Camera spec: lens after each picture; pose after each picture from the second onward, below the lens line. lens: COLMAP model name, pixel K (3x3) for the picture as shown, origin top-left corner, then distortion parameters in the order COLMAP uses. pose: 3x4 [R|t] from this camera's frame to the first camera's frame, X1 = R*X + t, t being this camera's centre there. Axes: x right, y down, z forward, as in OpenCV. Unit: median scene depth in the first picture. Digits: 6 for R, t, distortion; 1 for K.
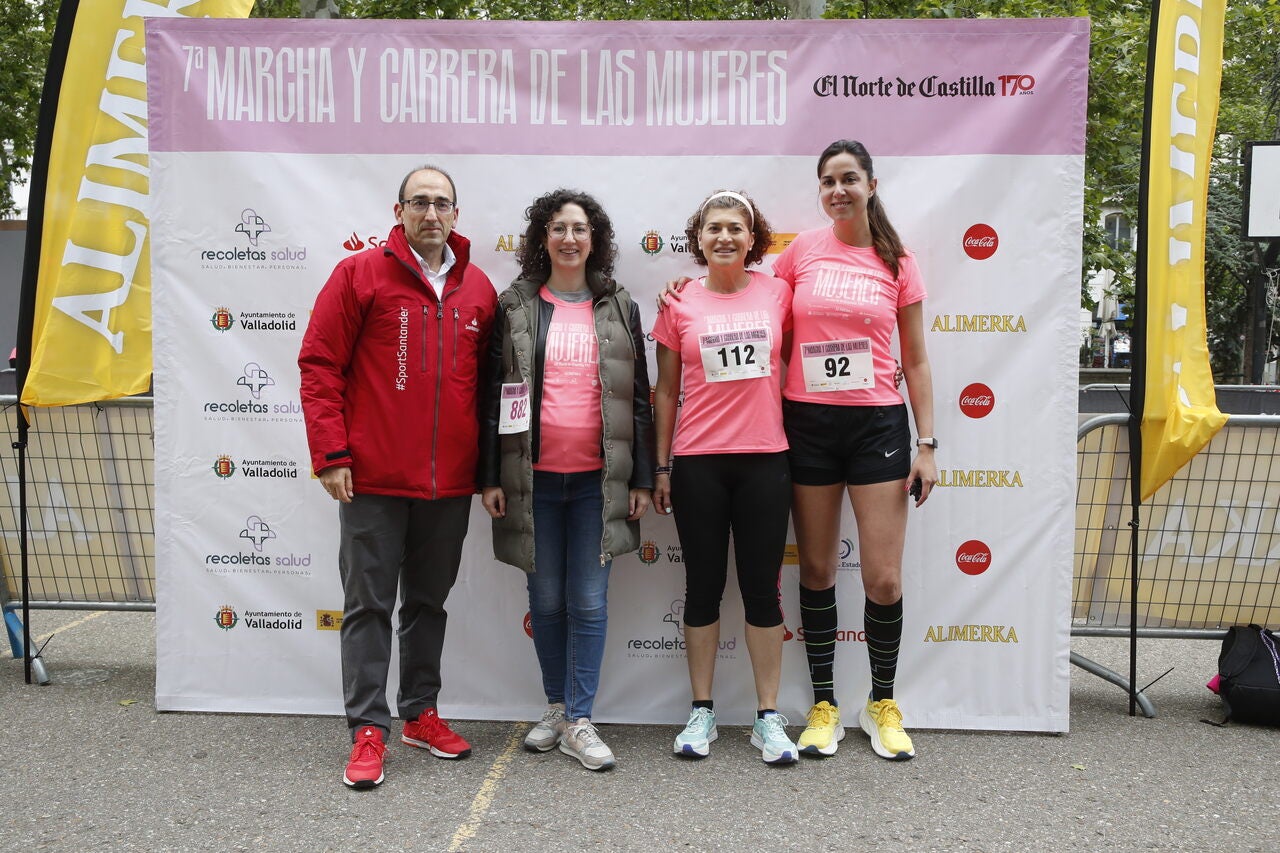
lens RADIAL K [[1157.4, 0, 635.6], [0, 1157.4, 425.8], [0, 0, 1]] dist [-0.061702, 0.108955]
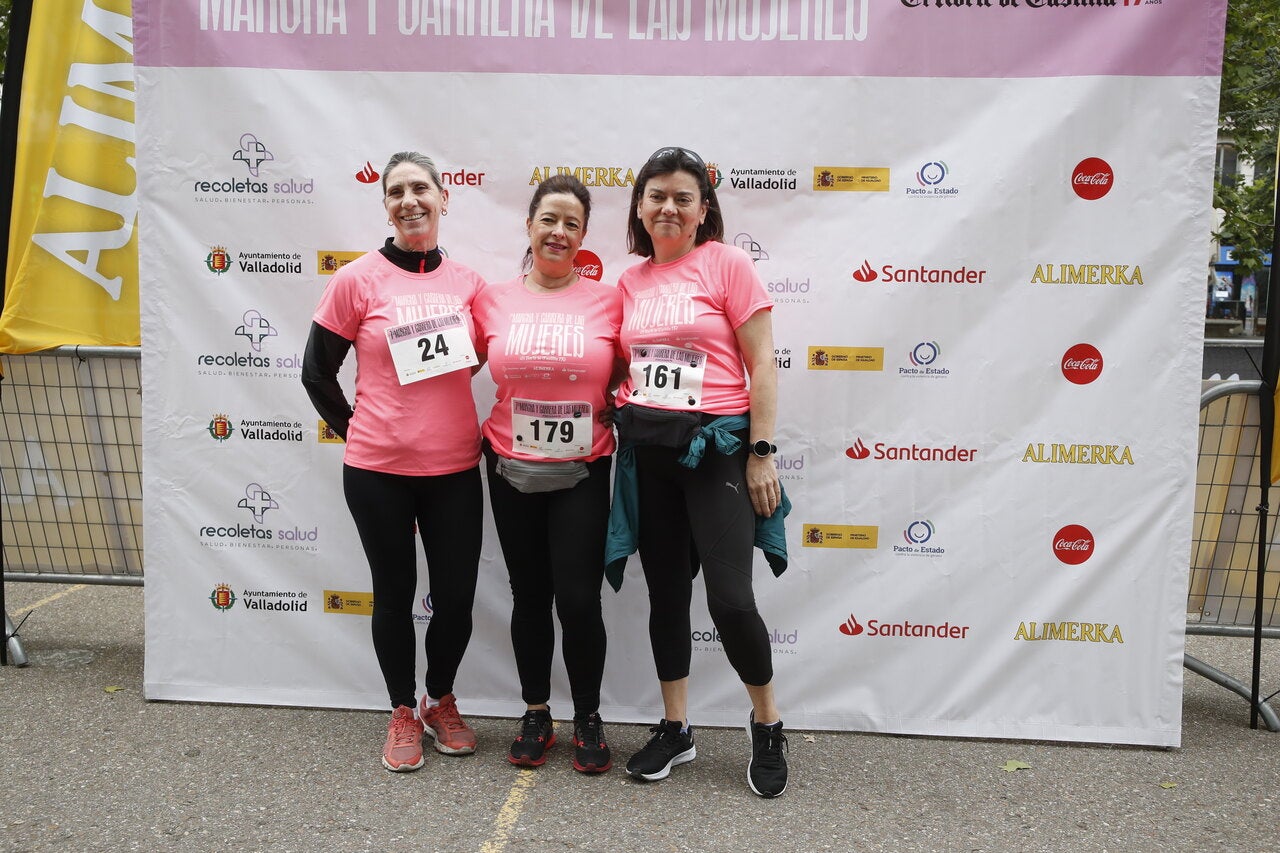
lens RADIAL K [[1264.9, 0, 634.3], [0, 1264.9, 424.5], [0, 0, 1]] dist [-0.048554, 0.124048]
pose [[0.999403, 0.014363, -0.031413, -0.009413], [-0.013102, 0.999114, 0.039988, -0.009741], [0.031959, -0.039553, 0.998706, 0.043116]]
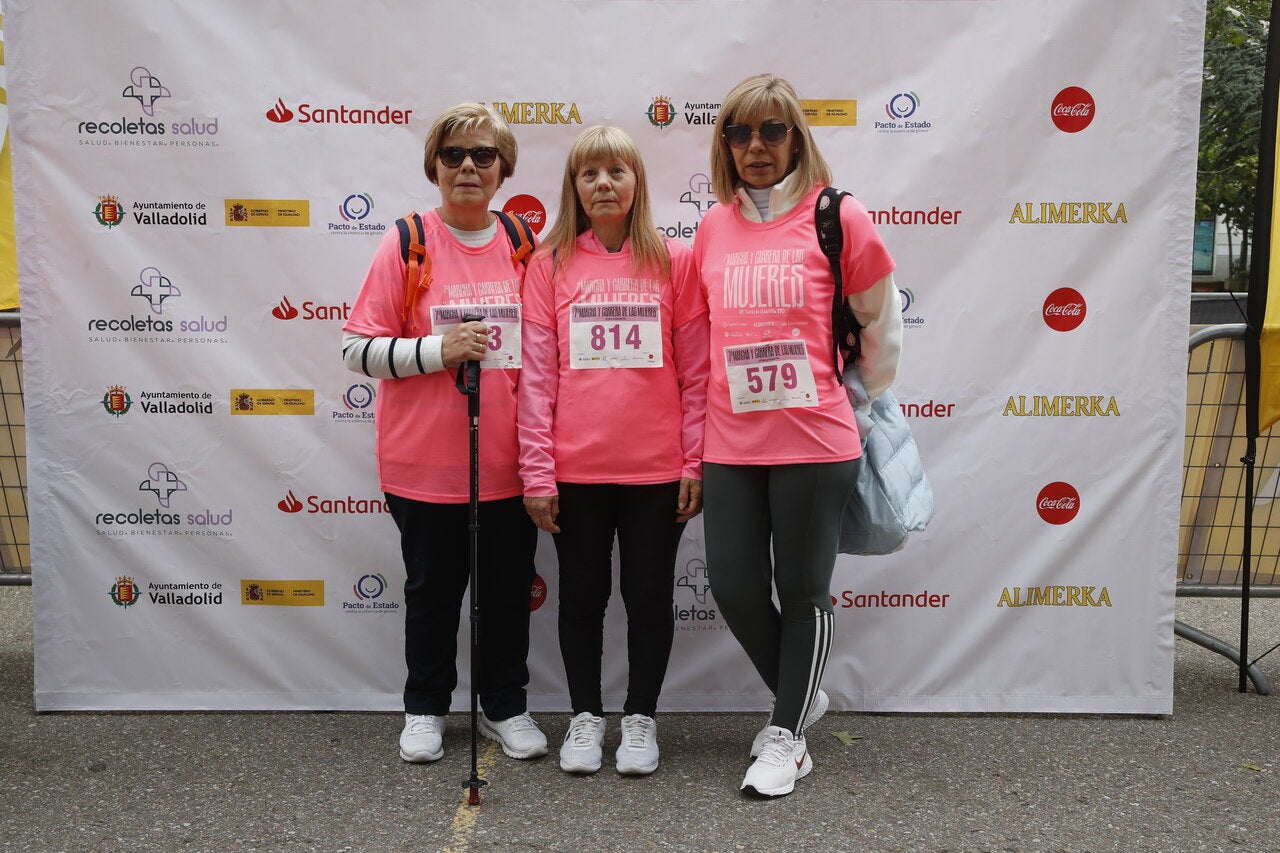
lens RADIAL K [[1351.8, 0, 638.4], [0, 1351.8, 427.0], [0, 0, 1]] dist [-0.015823, 0.089981]
pose [[0.998896, -0.010906, 0.045687, -0.045493], [0.008262, 0.998302, 0.057662, 0.003317], [-0.046238, -0.057221, 0.997290, 0.064987]]
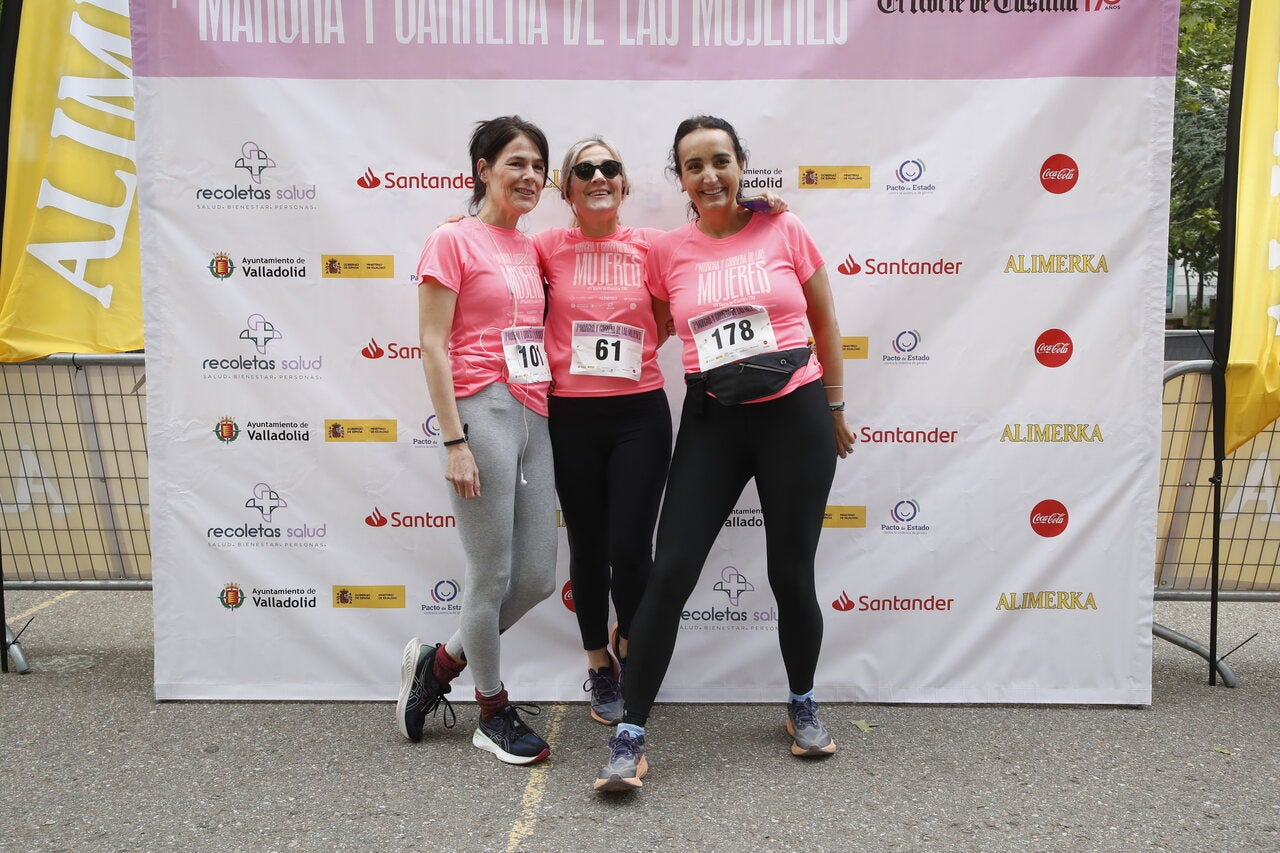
lens RADIAL K [[1207.1, 0, 638.9], [0, 1207.1, 423.8], [0, 0, 1]] dist [-0.032212, 0.071095]
pose [[0.999487, -0.011713, 0.029809, -0.063247], [0.010615, 0.999269, 0.036729, -0.000302], [-0.030217, -0.036394, 0.998881, 0.047742]]
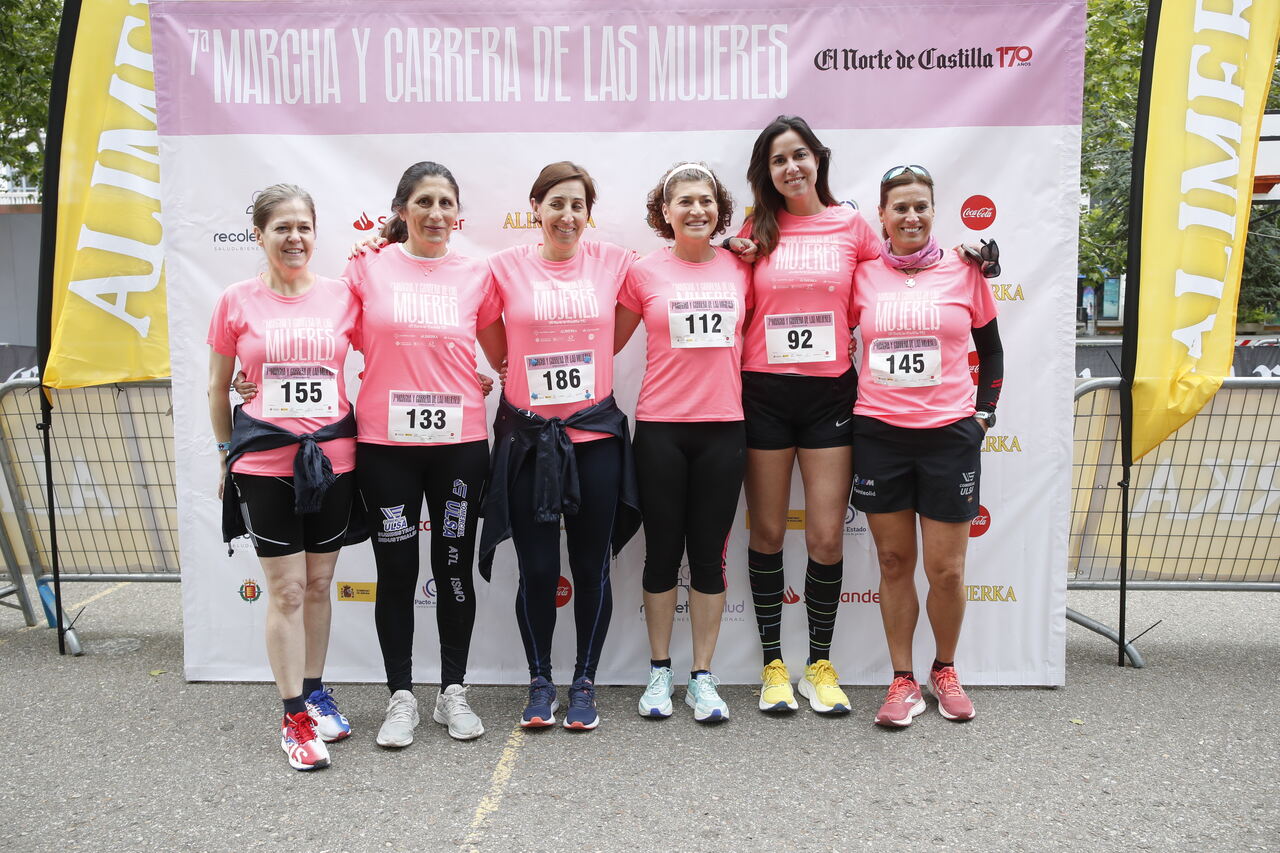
lens RADIAL K [[1046.7, 0, 636.2], [0, 1046.7, 423.7], [0, 0, 1]] dist [-0.072364, 0.090891]
pose [[0.999815, -0.017290, 0.008379, -0.014660], [0.016920, 0.998961, 0.042321, -0.016463], [-0.009102, -0.042171, 0.999069, 0.075704]]
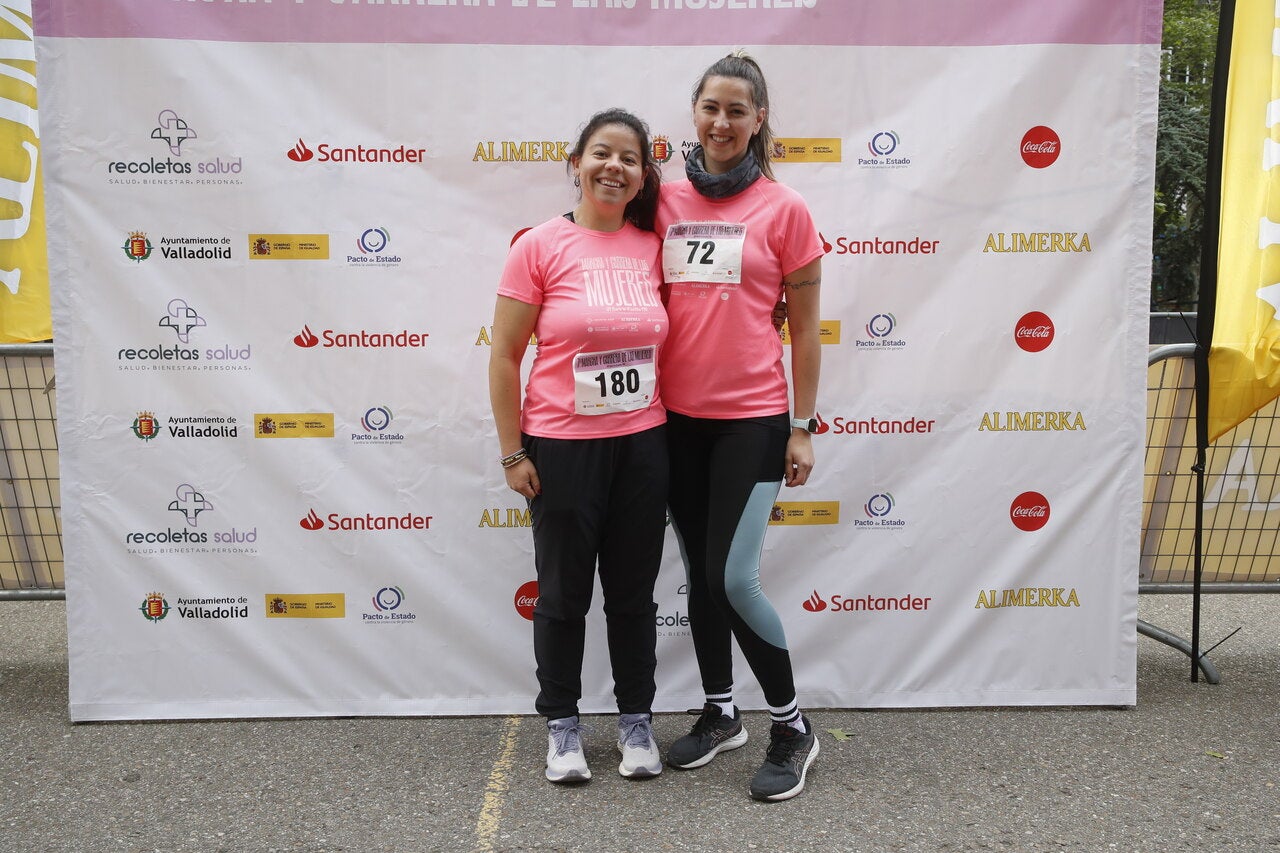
lens RADIAL K [[1207.1, 0, 638.9], [0, 1207.1, 423.8], [0, 0, 1]] dist [-0.032212, 0.071095]
pose [[0.996752, -0.021020, 0.077745, -0.072975], [0.017239, 0.998651, 0.048981, -0.002182], [-0.078670, -0.047481, 0.995769, 0.113786]]
